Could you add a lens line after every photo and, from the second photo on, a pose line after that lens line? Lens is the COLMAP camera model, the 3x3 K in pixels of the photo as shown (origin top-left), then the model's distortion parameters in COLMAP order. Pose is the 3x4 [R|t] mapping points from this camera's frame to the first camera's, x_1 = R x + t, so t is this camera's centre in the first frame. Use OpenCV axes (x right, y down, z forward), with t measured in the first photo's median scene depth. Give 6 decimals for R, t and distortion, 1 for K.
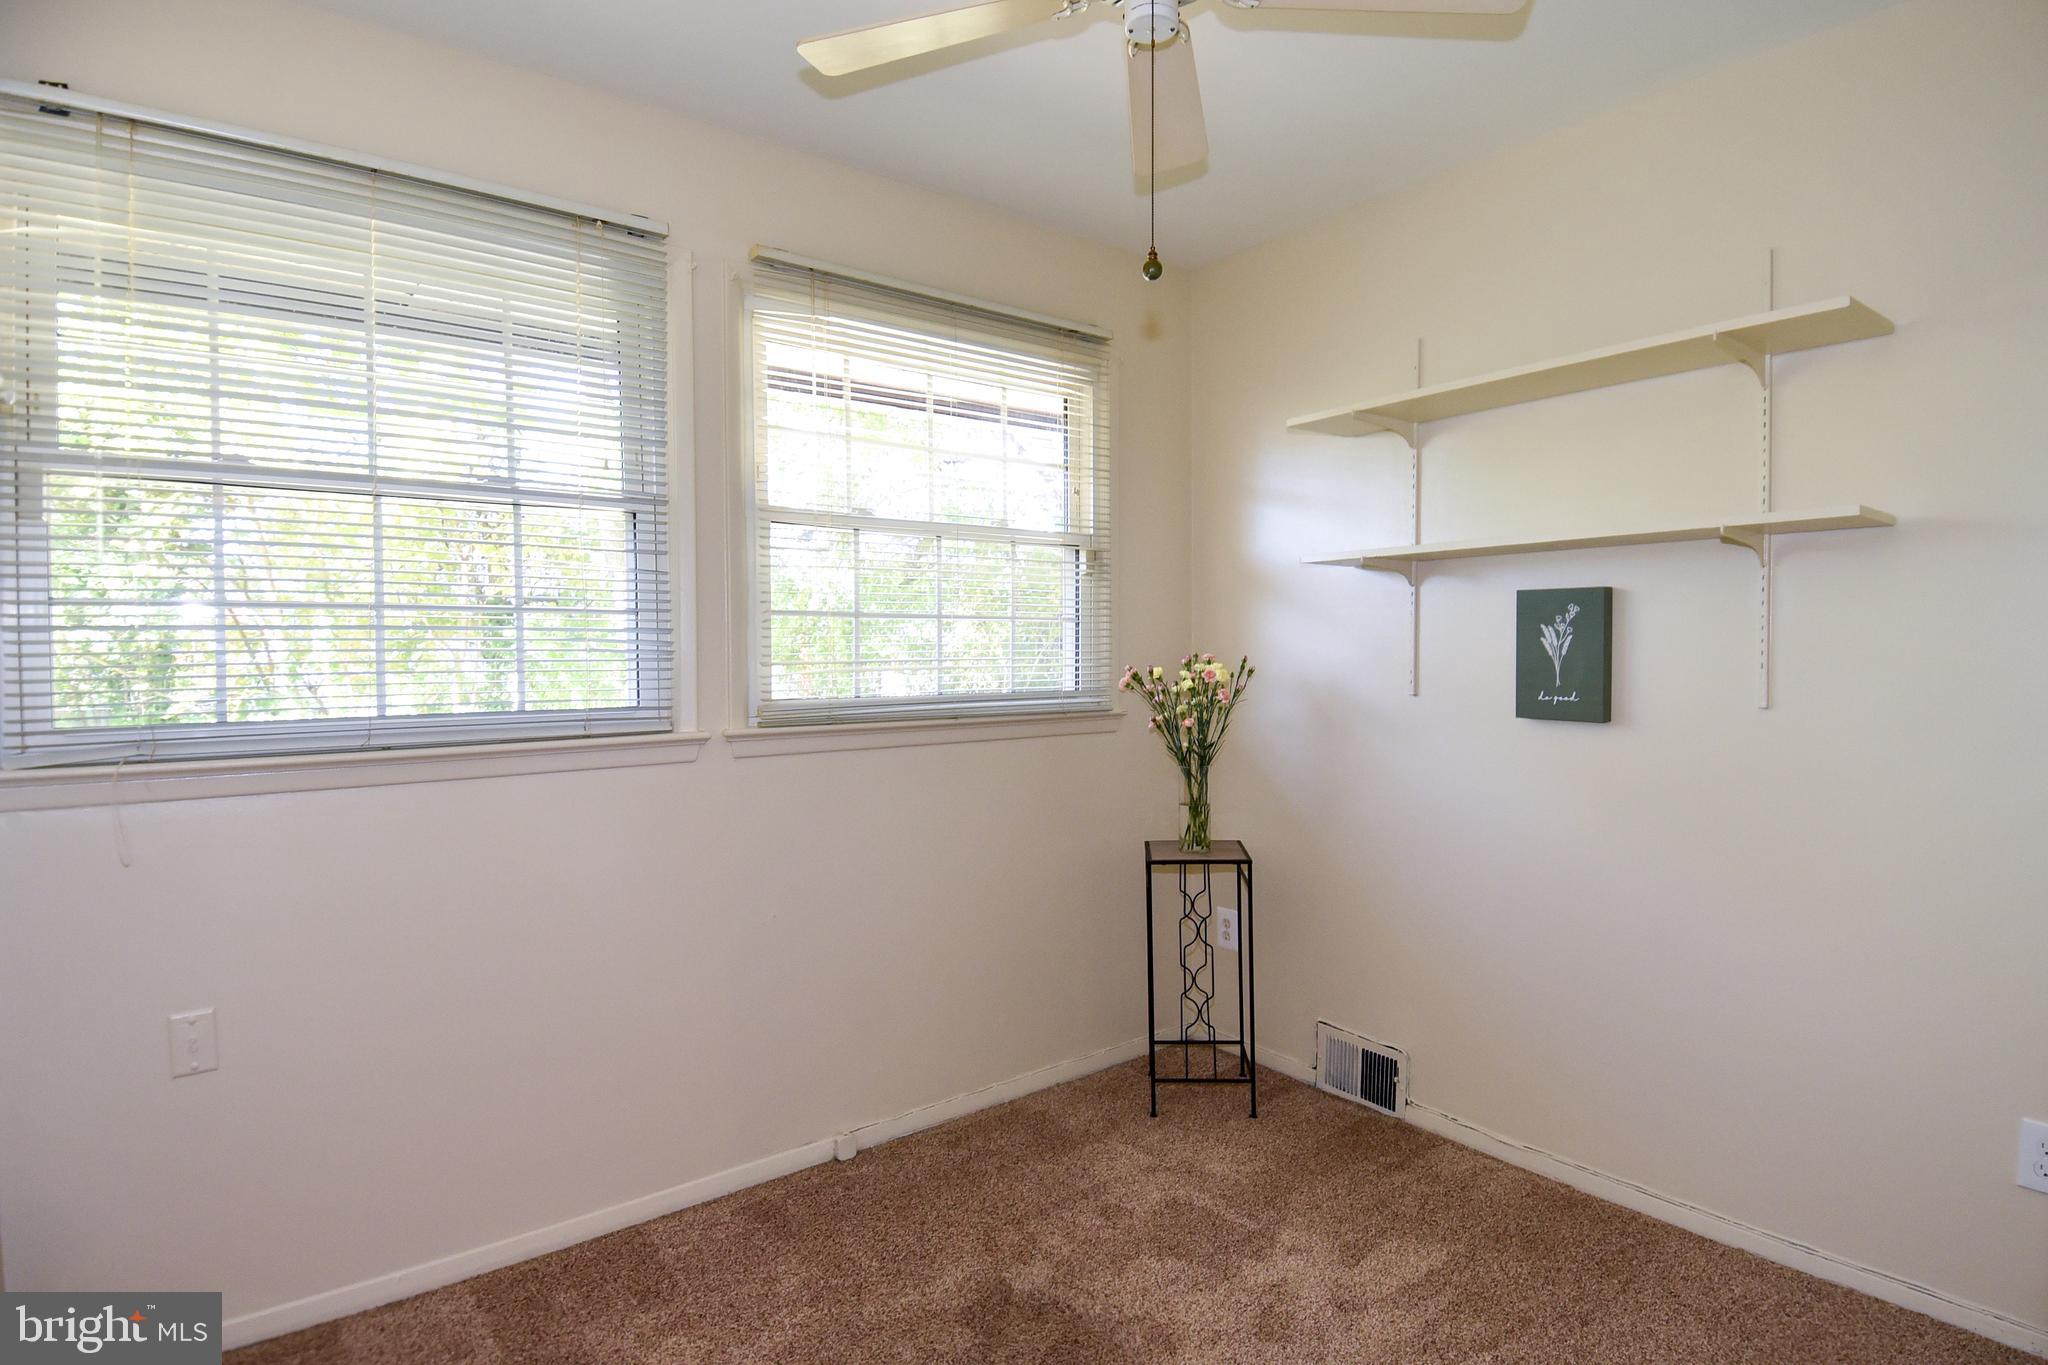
lens RADIAL K [[1080.8, 0, 1053.8], [0, 1080.8, 673.6], [0, 0, 1]] dist [0.041114, -0.044728]
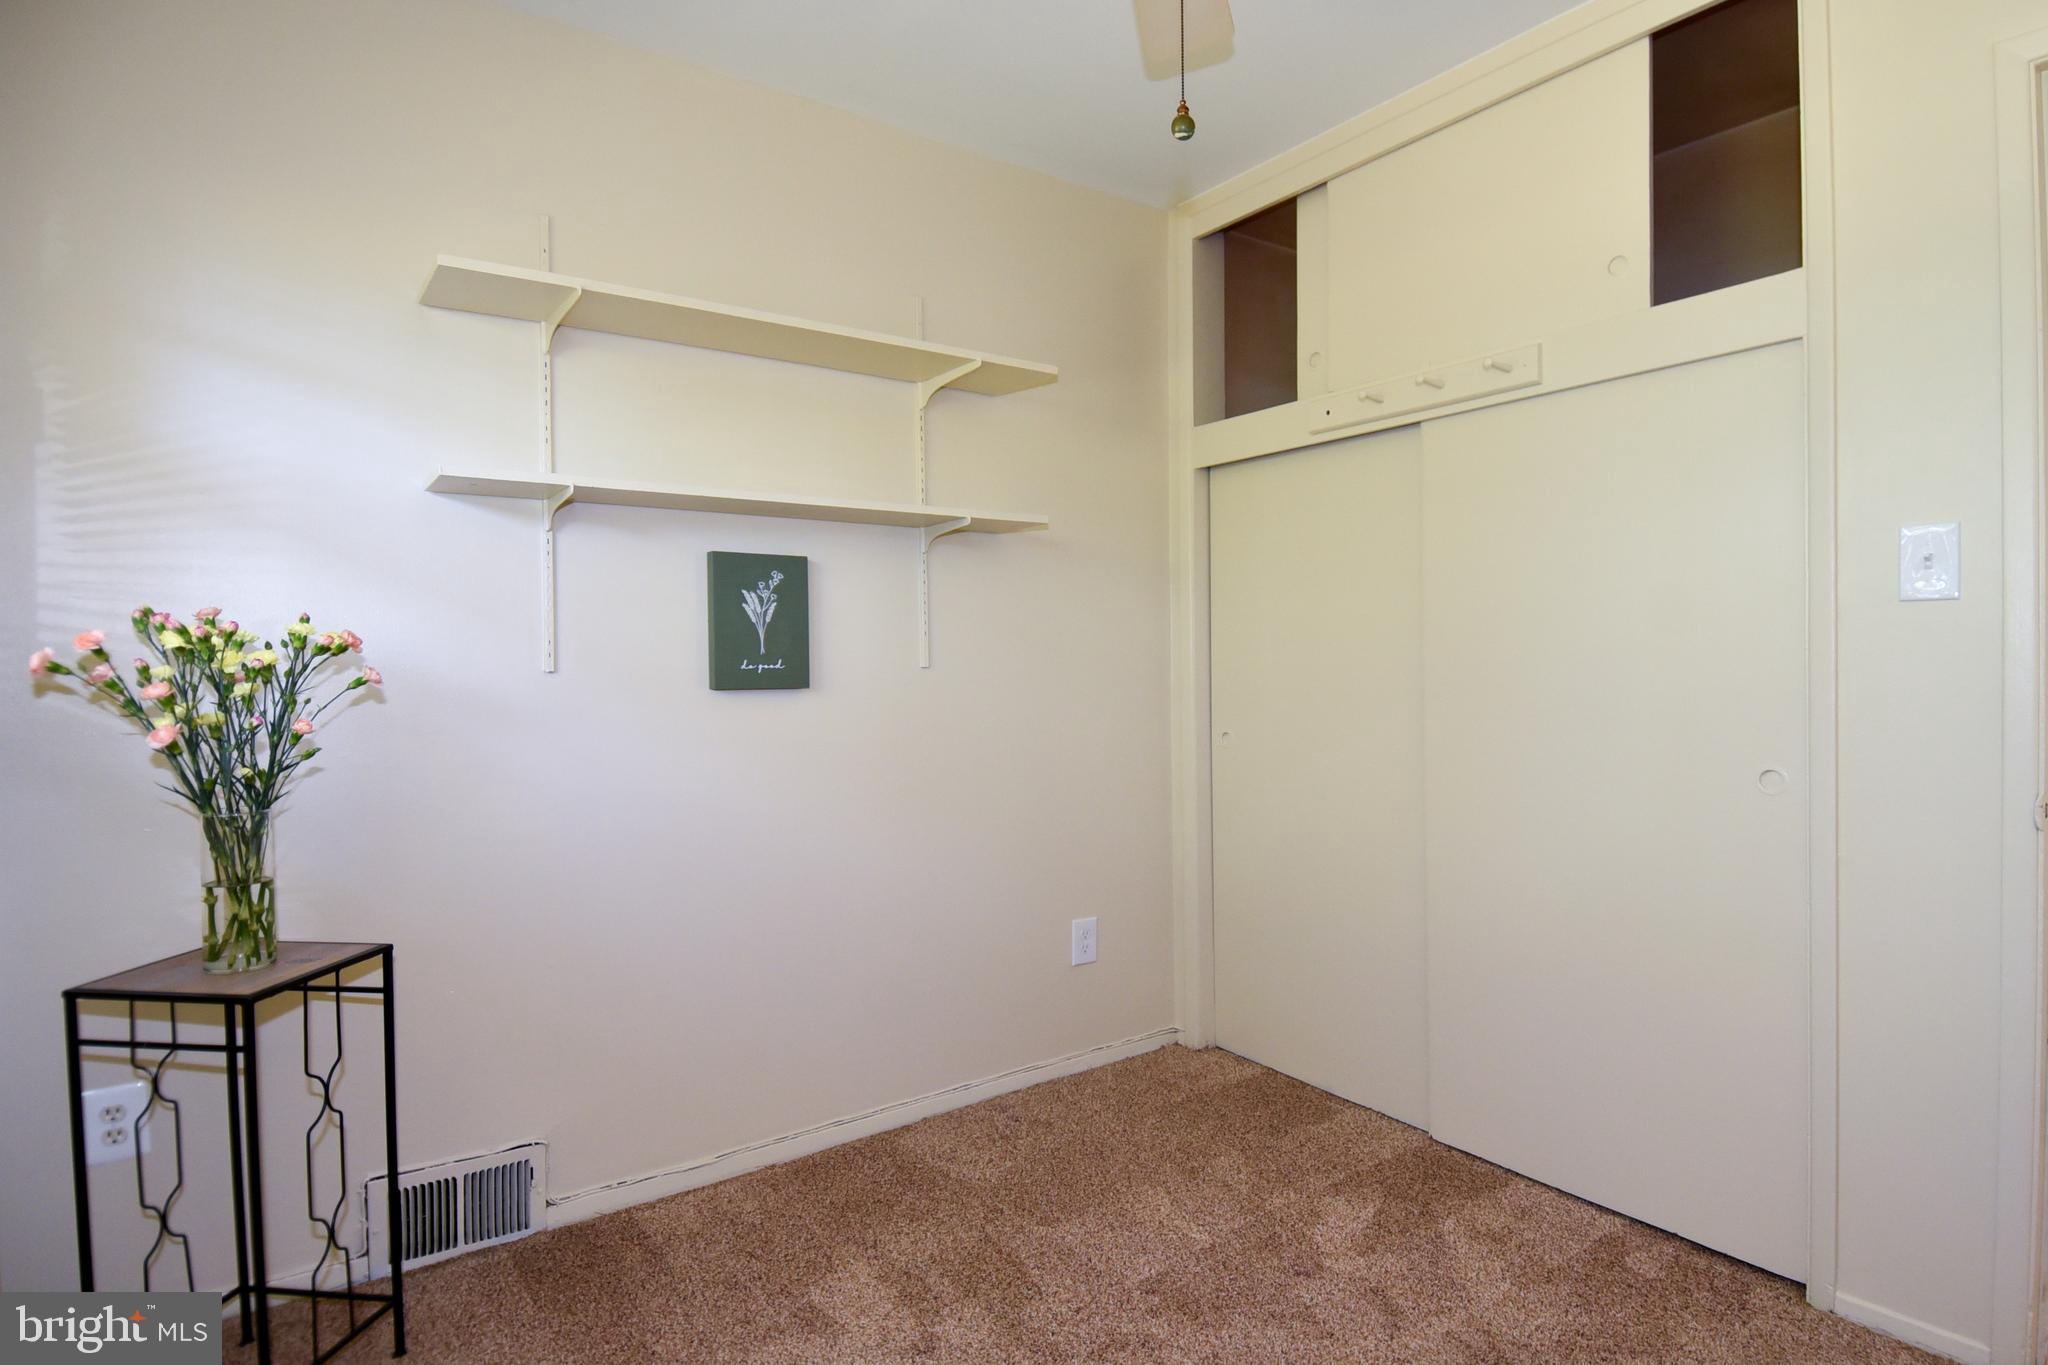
lens RADIAL K [[1080.8, 0, 1053.8], [0, 1080.8, 673.6], [0, 0, 1]] dist [0.041114, -0.044728]
pose [[0.046560, -0.004182, 0.998907, -0.493501], [0.033466, 0.999436, 0.002625, 0.035168], [-0.998355, 0.033308, 0.046674, 0.693328]]
